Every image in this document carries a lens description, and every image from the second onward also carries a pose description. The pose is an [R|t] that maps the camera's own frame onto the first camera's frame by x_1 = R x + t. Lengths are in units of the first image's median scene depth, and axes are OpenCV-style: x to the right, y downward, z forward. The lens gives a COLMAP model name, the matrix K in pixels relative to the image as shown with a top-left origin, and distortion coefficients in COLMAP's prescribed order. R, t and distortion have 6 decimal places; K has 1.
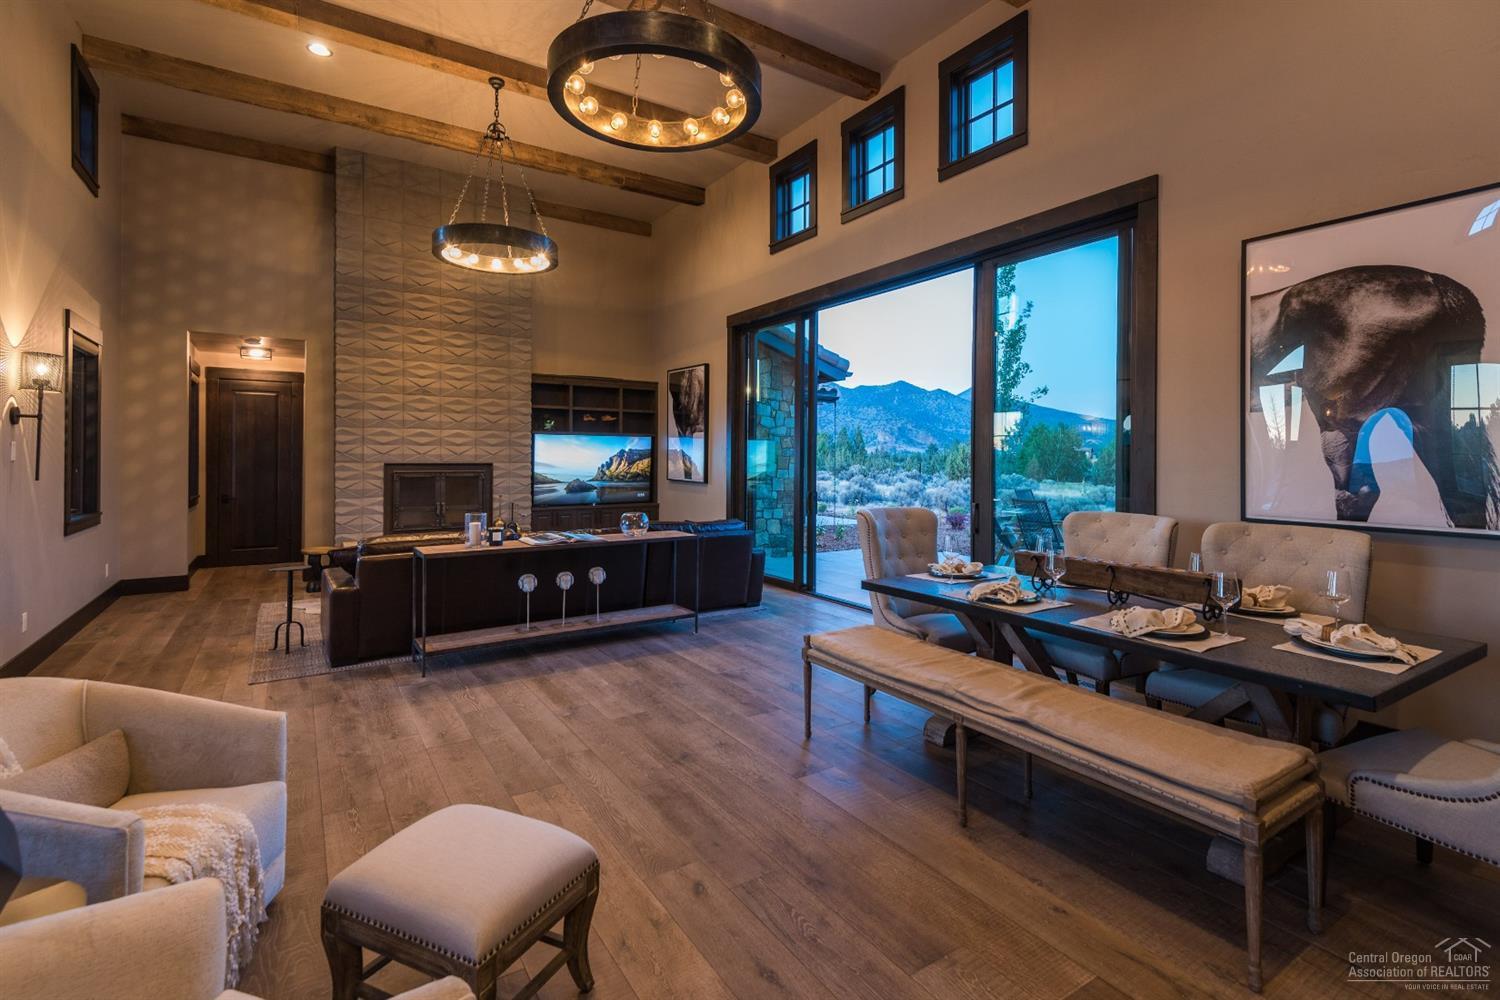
lens RADIAL K [[689.0, 0, 753.9], [0, 689.0, 465.1], [0, 0, 1]] dist [0.020246, -0.014158]
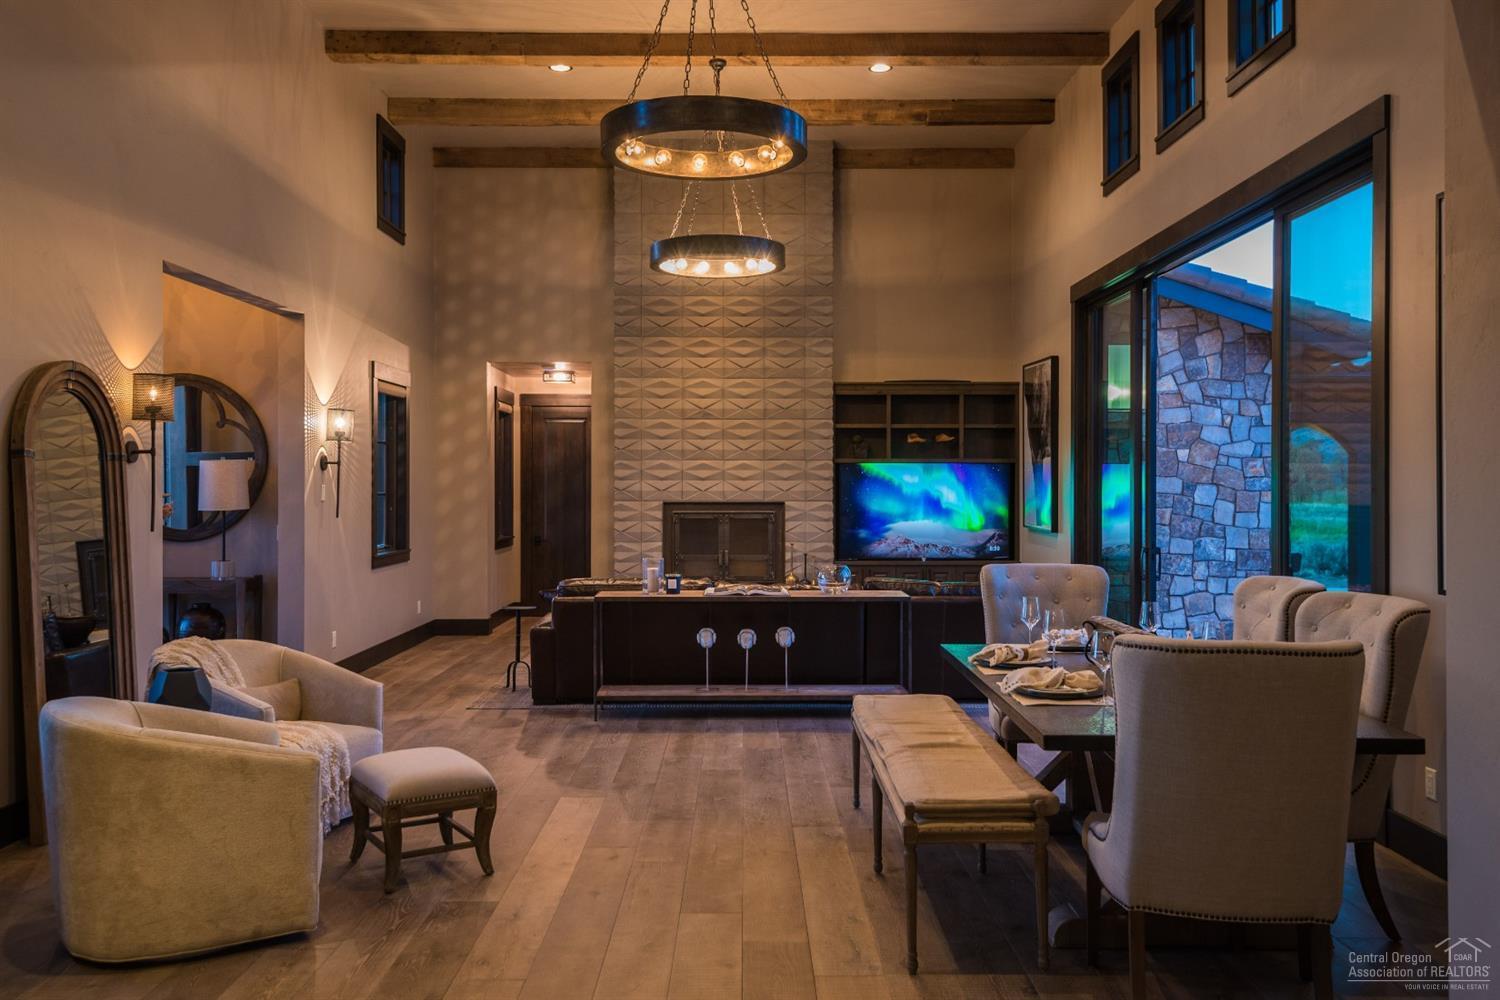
lens RADIAL K [[1242.4, 0, 750.0], [0, 1242.4, 500.0], [0, 0, 1]] dist [0.012753, -0.004437]
pose [[0.834490, 0.003066, -0.551015, 0.387046], [-0.002841, 0.999995, 0.001262, -0.007034], [0.551016, 0.000512, 0.834495, -0.203237]]
